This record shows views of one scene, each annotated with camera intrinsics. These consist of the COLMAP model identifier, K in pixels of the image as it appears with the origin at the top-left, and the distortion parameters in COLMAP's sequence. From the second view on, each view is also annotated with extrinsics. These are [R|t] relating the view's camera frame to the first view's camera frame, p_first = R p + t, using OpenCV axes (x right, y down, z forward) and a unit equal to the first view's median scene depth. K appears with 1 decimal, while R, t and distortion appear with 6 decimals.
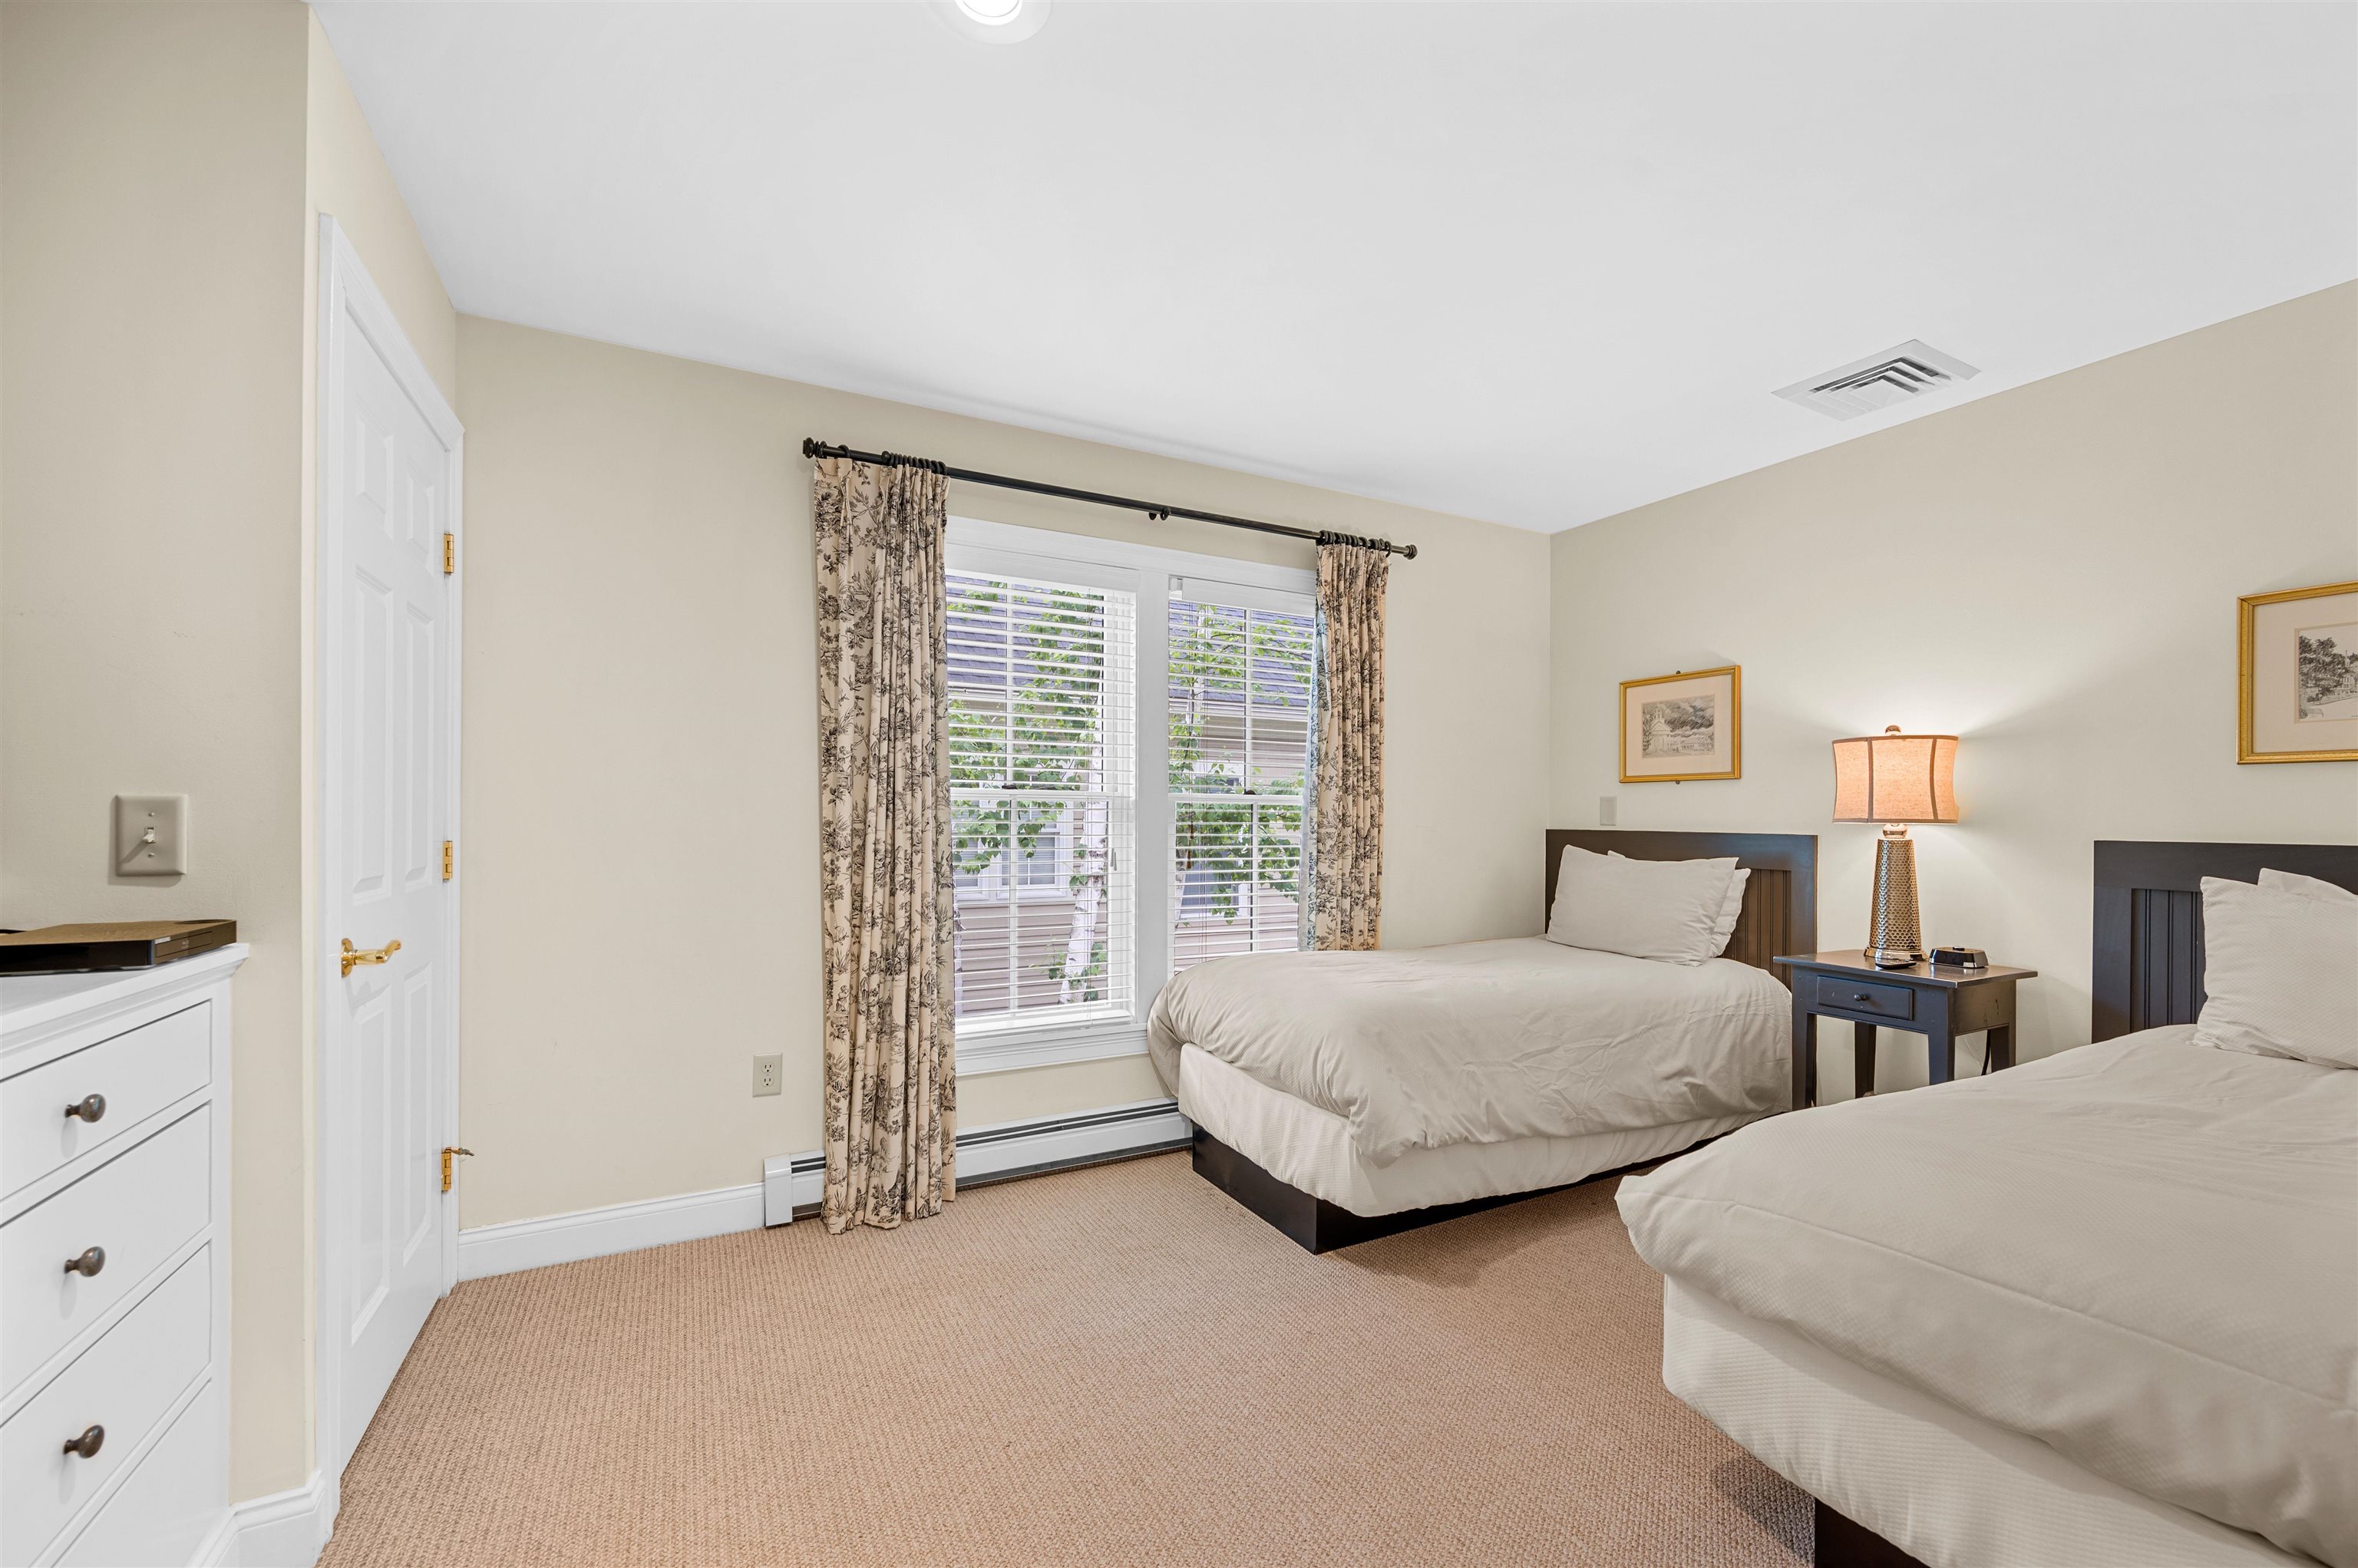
lens RADIAL K [[936.1, 0, 1176.2], [0, 936.1, 803.8], [0, 0, 1]] dist [-0.003788, 0.001033]
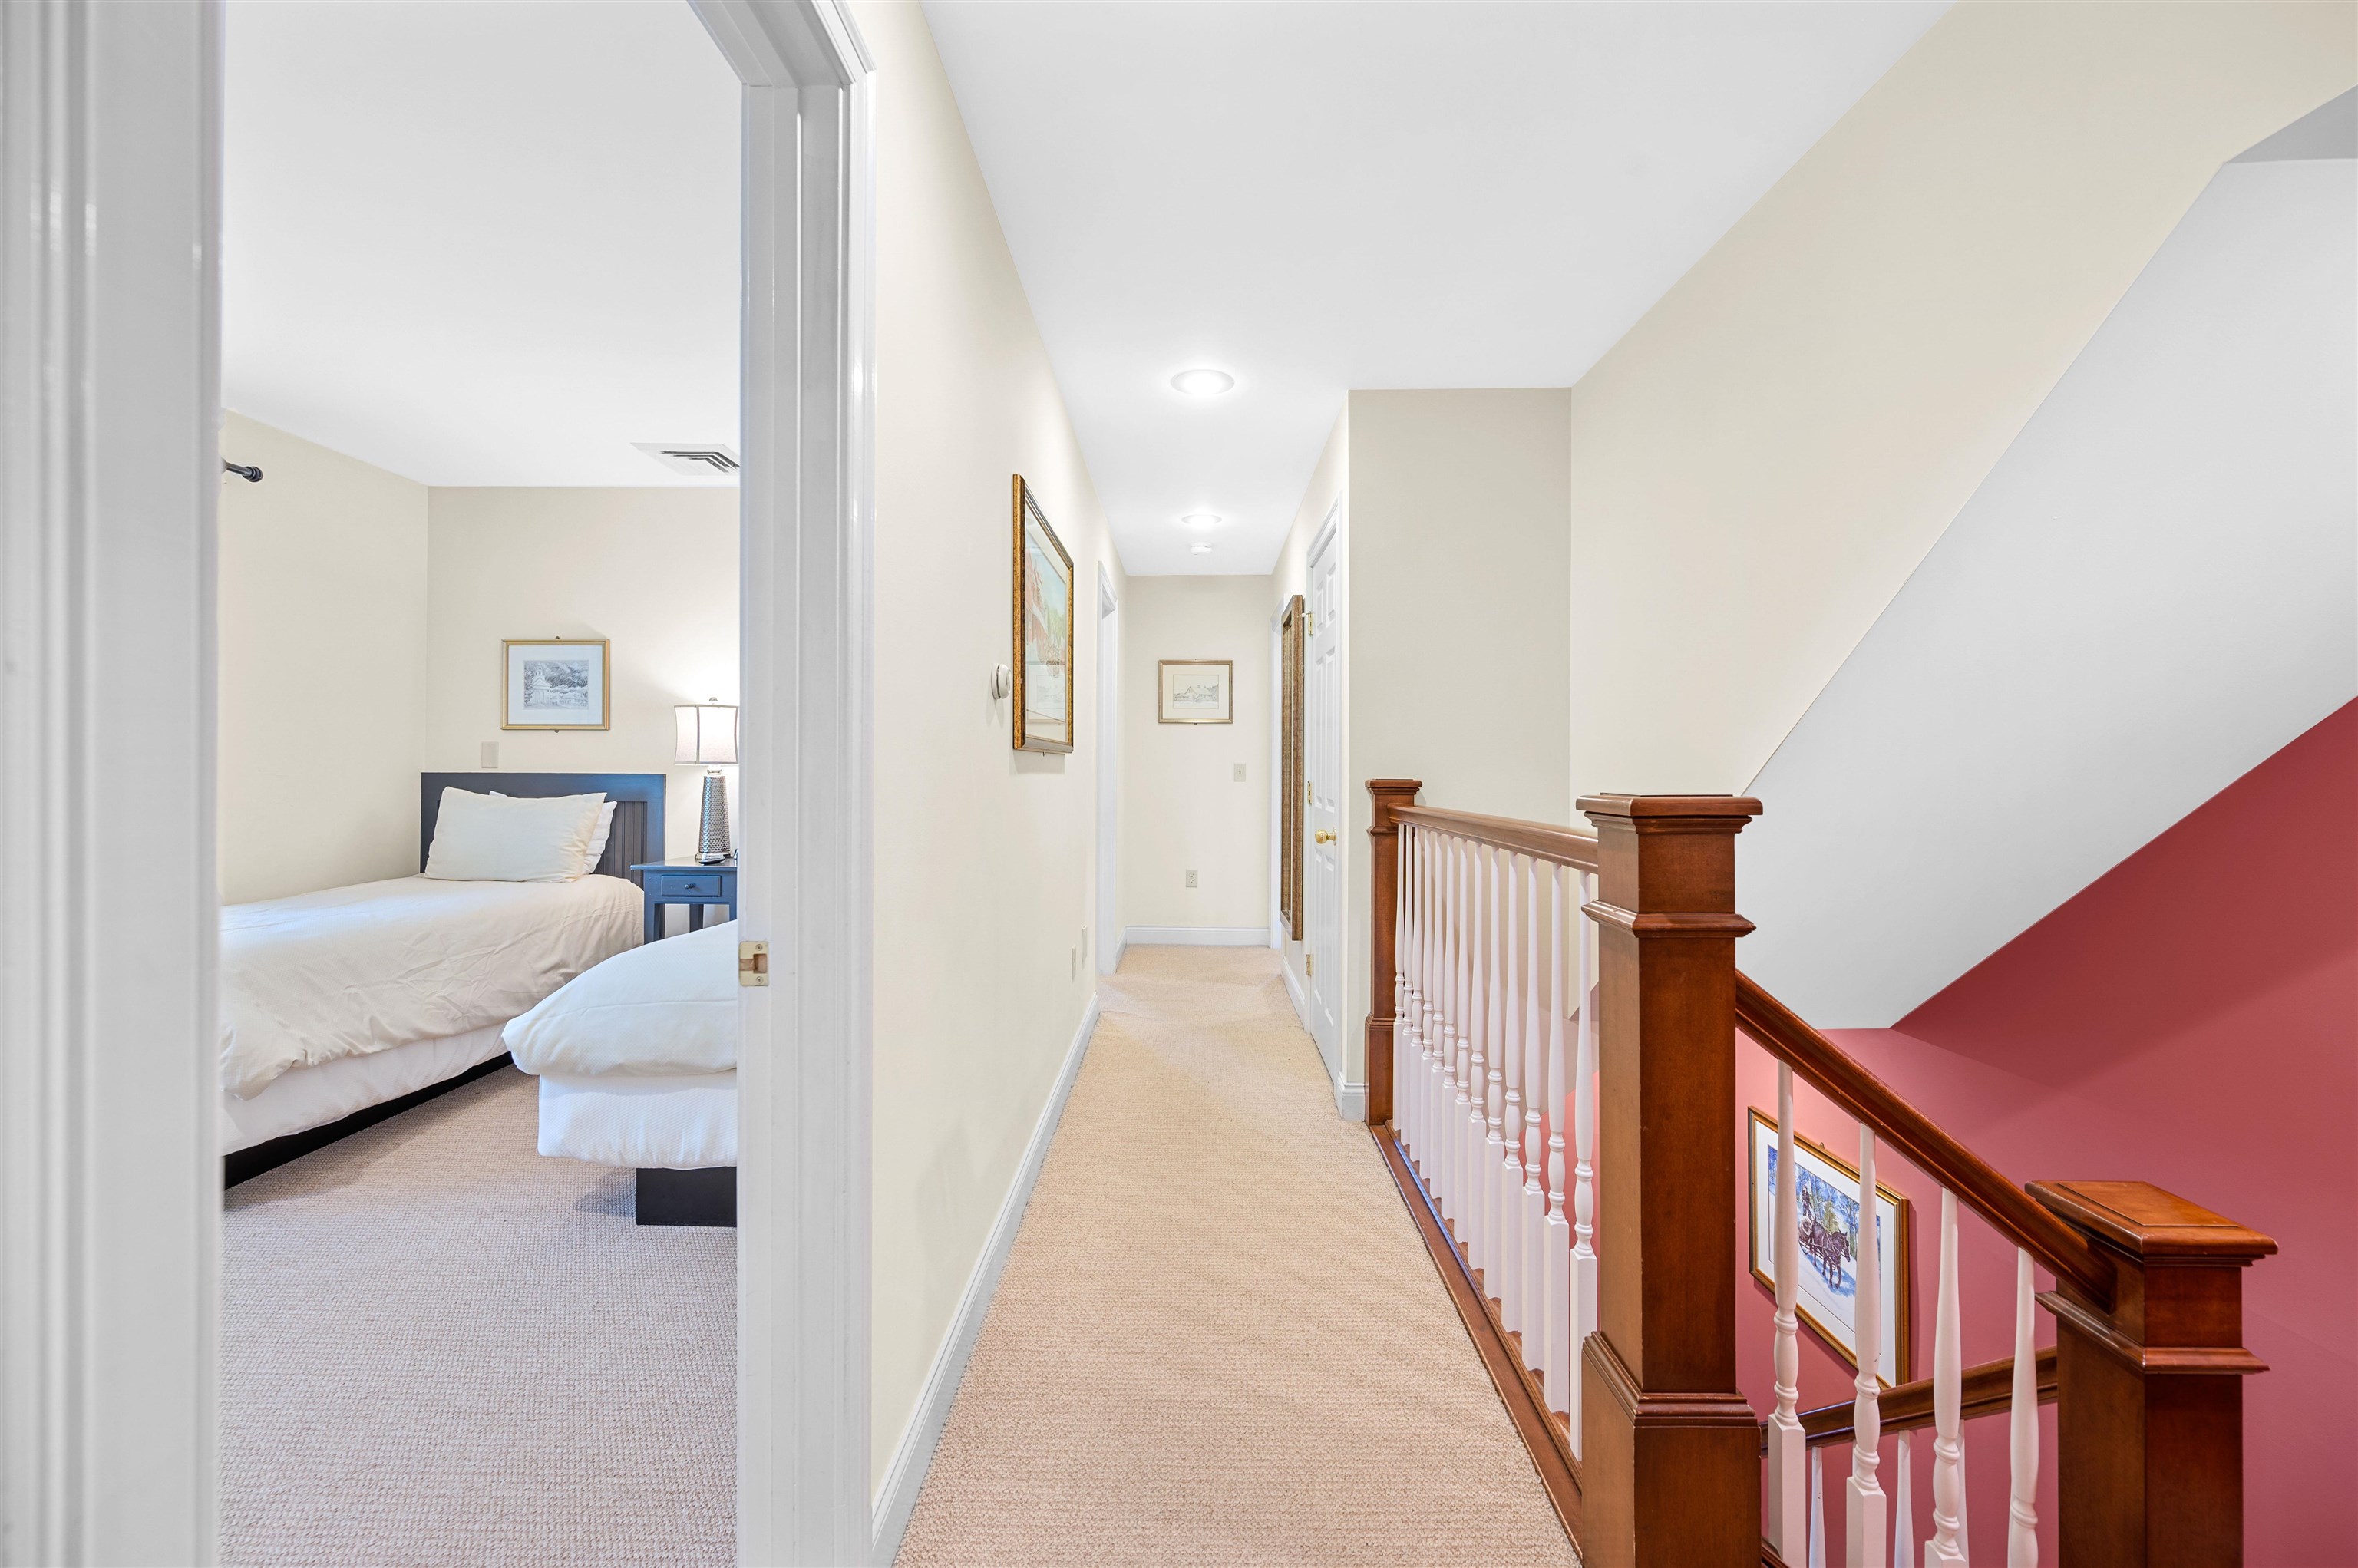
lens RADIAL K [[936.1, 0, 1171.4], [0, 936.1, 761.9], [0, 0, 1]] dist [-0.003788, 0.001033]
pose [[0.481626, -0.002847, 0.876372, -0.147106], [-0.011156, 0.999894, 0.009379, -0.004532], [-0.876306, -0.014294, 0.481543, -0.295109]]
